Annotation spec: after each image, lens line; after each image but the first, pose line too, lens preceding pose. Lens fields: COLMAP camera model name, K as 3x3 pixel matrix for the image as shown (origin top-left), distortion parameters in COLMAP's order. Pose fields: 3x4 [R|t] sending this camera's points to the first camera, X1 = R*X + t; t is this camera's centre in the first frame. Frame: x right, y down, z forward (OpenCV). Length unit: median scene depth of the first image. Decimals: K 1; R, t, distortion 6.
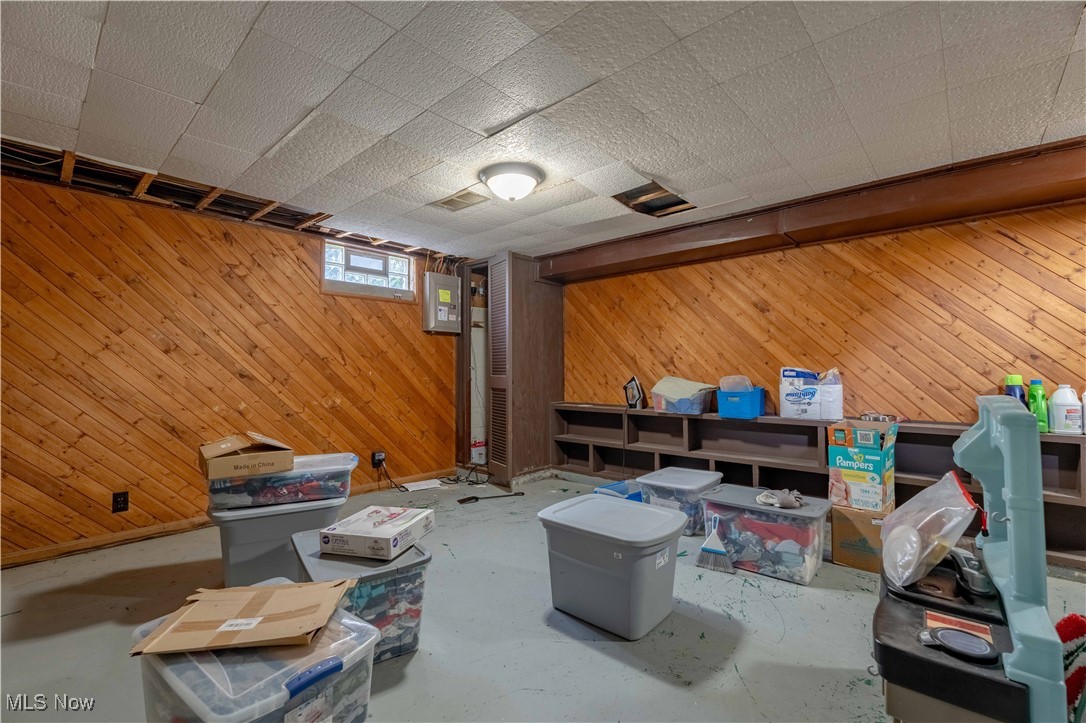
lens RADIAL K [[472.3, 0, 542.7], [0, 472.3, 364.6], [0, 0, 1]] dist [-0.007424, 0.001721]
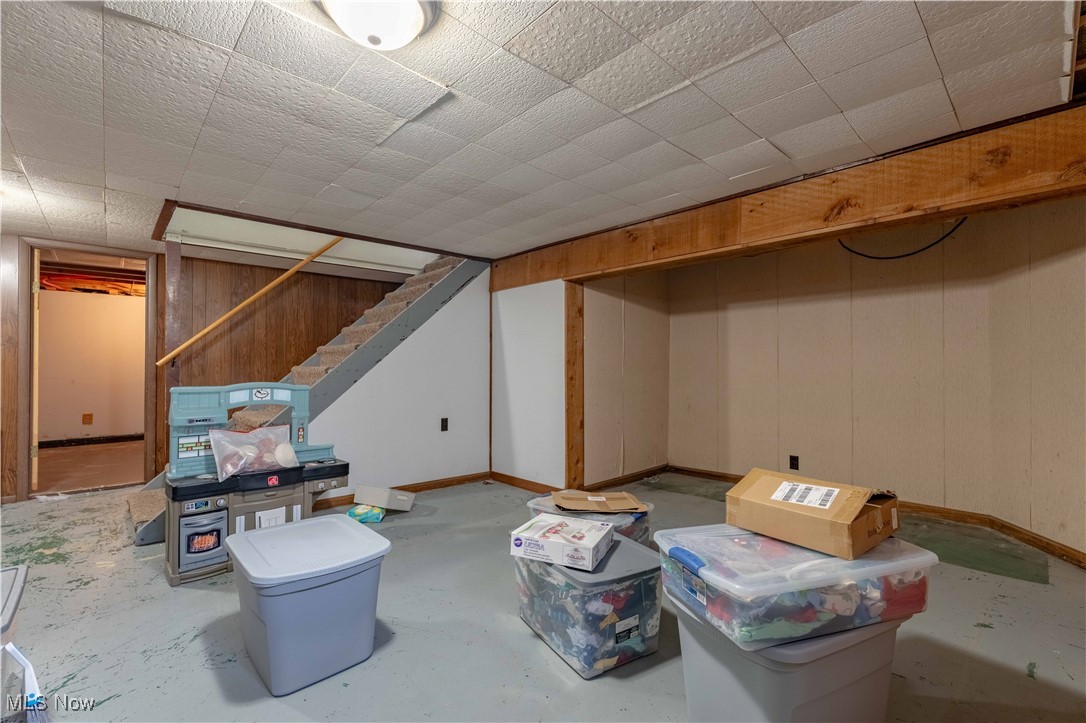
lens RADIAL K [[472.3, 0, 543.2], [0, 472.3, 362.8], [0, 0, 1]] dist [-0.007424, 0.001721]
pose [[-0.996803, 0.001053, 0.079891, -0.376064], [-0.000079, 0.999900, -0.014172, 0.006399], [-0.079898, -0.014133, -0.996703, 1.954115]]
